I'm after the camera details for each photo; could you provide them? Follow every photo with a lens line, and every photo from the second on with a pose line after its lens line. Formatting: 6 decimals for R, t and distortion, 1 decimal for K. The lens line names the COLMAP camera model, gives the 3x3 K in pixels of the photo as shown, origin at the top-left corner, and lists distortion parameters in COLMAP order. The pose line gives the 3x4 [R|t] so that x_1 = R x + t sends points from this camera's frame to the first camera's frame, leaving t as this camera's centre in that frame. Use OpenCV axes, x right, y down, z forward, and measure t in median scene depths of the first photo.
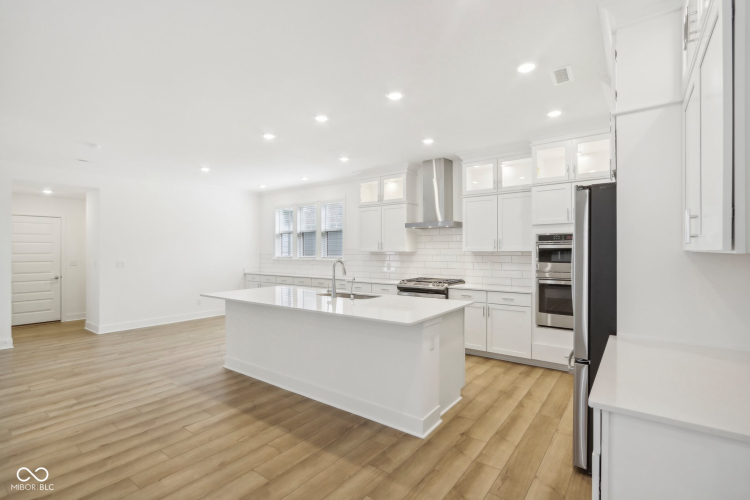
lens RADIAL K [[353.7, 0, 371.6], [0, 353.7, 248.6], [0, 0, 1]] dist [-0.010552, 0.000288]
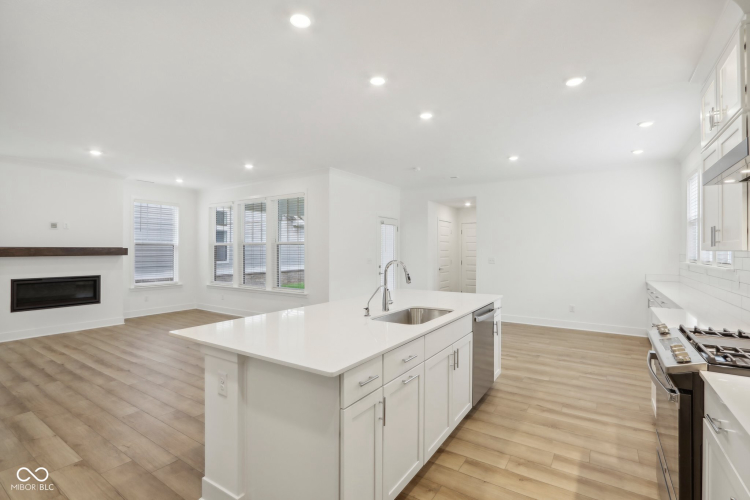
lens RADIAL K [[353.7, 0, 372.7], [0, 353.7, 248.9], [0, 0, 1]] dist [-0.010552, 0.000288]
pose [[0.053244, -0.000555, -0.998581, 0.517885], [0.006117, 0.999981, -0.000230, 0.007945], [0.998563, -0.006096, 0.053246, 0.762599]]
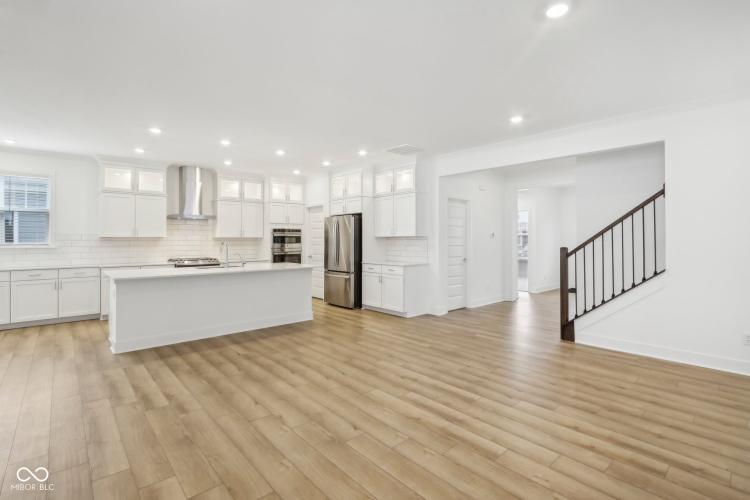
lens RADIAL K [[353.7, 0, 376.3], [0, 353.7, 237.2], [0, 0, 1]] dist [-0.010552, 0.000288]
pose [[0.183749, 0.009053, 0.982932, -1.158820], [-0.004586, 0.999955, -0.008352, 0.017872], [-0.982963, -0.002973, 0.183782, 0.108970]]
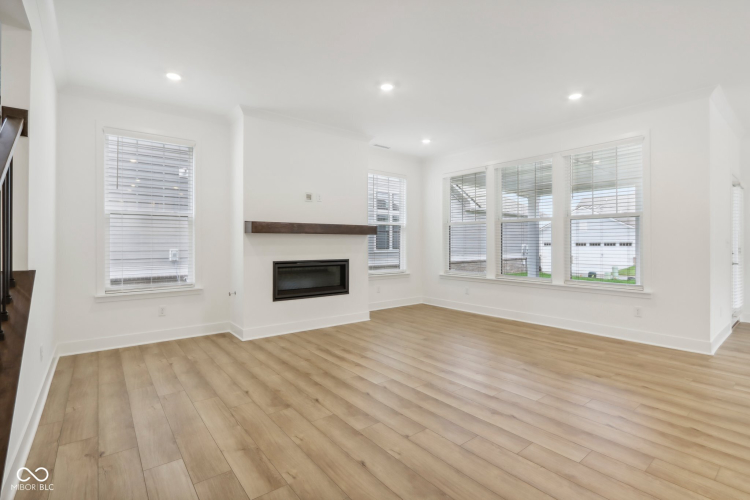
lens RADIAL K [[353.7, 0, 373.9], [0, 353.7, 243.9], [0, 0, 1]] dist [-0.010552, 0.000288]
pose [[-0.252022, 0.005979, -0.967703, 0.154625], [0.005528, 0.999973, 0.004739, 0.051468], [0.967706, -0.004155, -0.252048, 0.124480]]
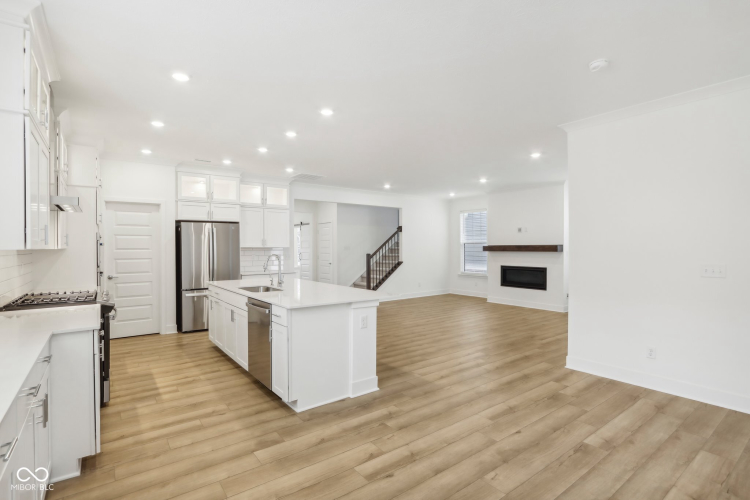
lens RADIAL K [[353.7, 0, 370.1], [0, 353.7, 250.4], [0, 0, 1]] dist [-0.010552, 0.000288]
pose [[-0.960700, 0.004455, 0.277553, -0.582180], [0.004886, 0.999988, 0.000862, 0.016129], [-0.277546, 0.002184, -0.960710, 1.658322]]
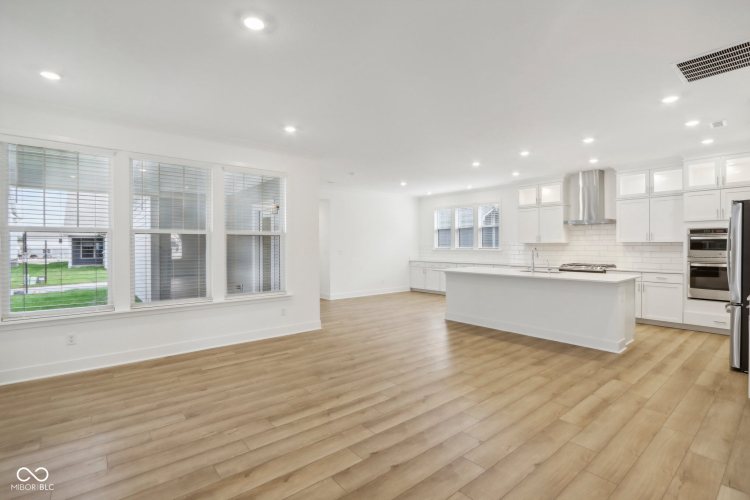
lens RADIAL K [[353.7, 0, 371.7], [0, 353.7, 245.7], [0, 0, 1]] dist [-0.010552, 0.000288]
pose [[0.972713, 0.001016, -0.232009, -0.347619], [0.000518, 0.999978, 0.006551, 0.012435], [0.232011, -0.006492, 0.972692, -0.504128]]
